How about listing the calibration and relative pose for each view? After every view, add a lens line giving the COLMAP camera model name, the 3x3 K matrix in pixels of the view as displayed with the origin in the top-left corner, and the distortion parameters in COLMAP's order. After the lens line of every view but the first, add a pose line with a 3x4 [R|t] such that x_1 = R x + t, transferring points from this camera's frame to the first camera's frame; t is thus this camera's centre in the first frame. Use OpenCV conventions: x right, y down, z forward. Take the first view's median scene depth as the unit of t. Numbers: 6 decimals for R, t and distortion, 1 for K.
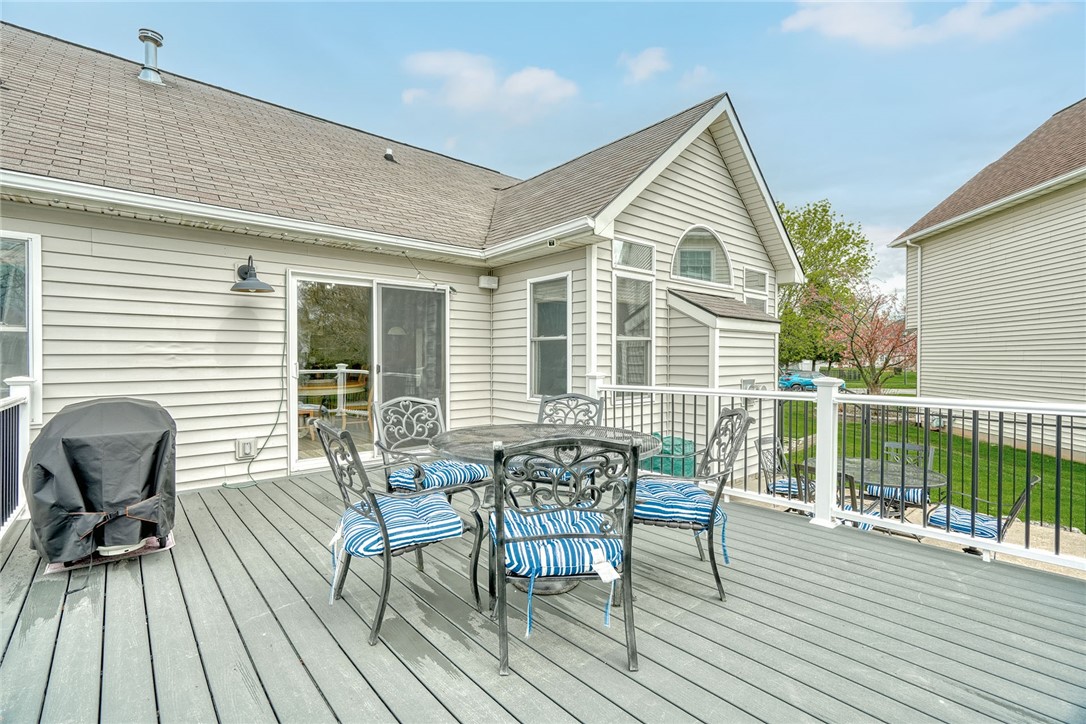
lens RADIAL K [[496.9, 0, 543.2], [0, 496.9, 357.1], [0, 0, 1]] dist [-0.007105, 0.001628]
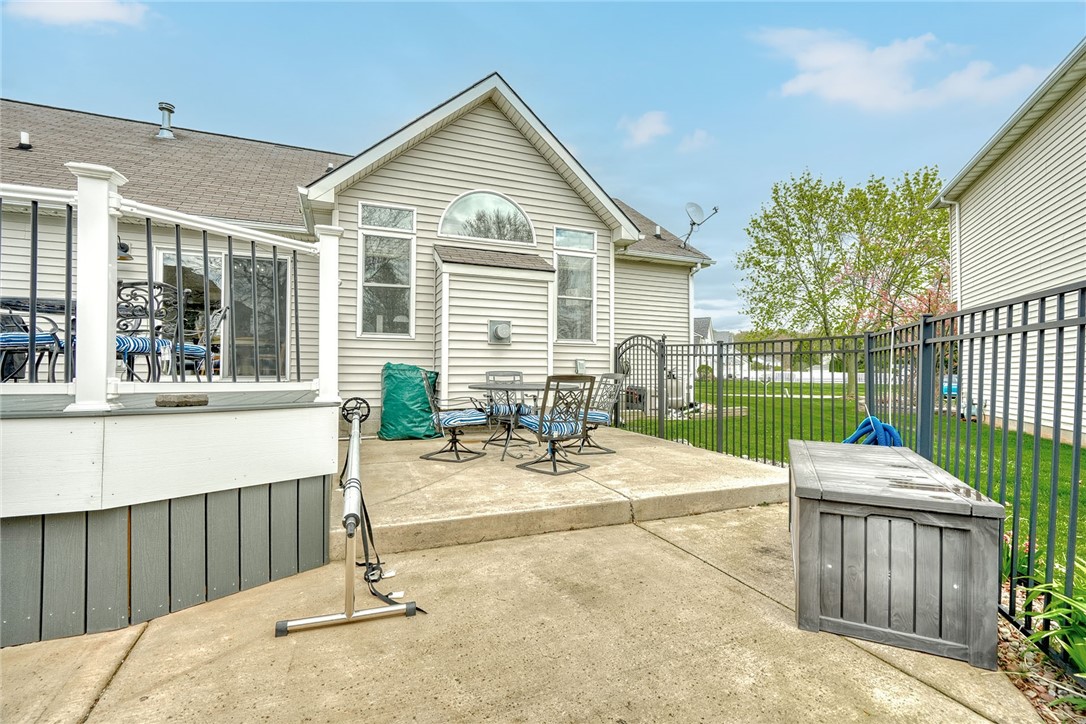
lens RADIAL K [[496.9, 0, 544.9], [0, 496.9, 362.5], [0, 0, 1]] dist [-0.007105, 0.001628]
pose [[0.947141, -0.000813, -0.320817, 0.761443], [-0.005216, 0.999826, -0.017935, 0.140591], [0.320775, 0.018660, 0.946971, -0.029016]]
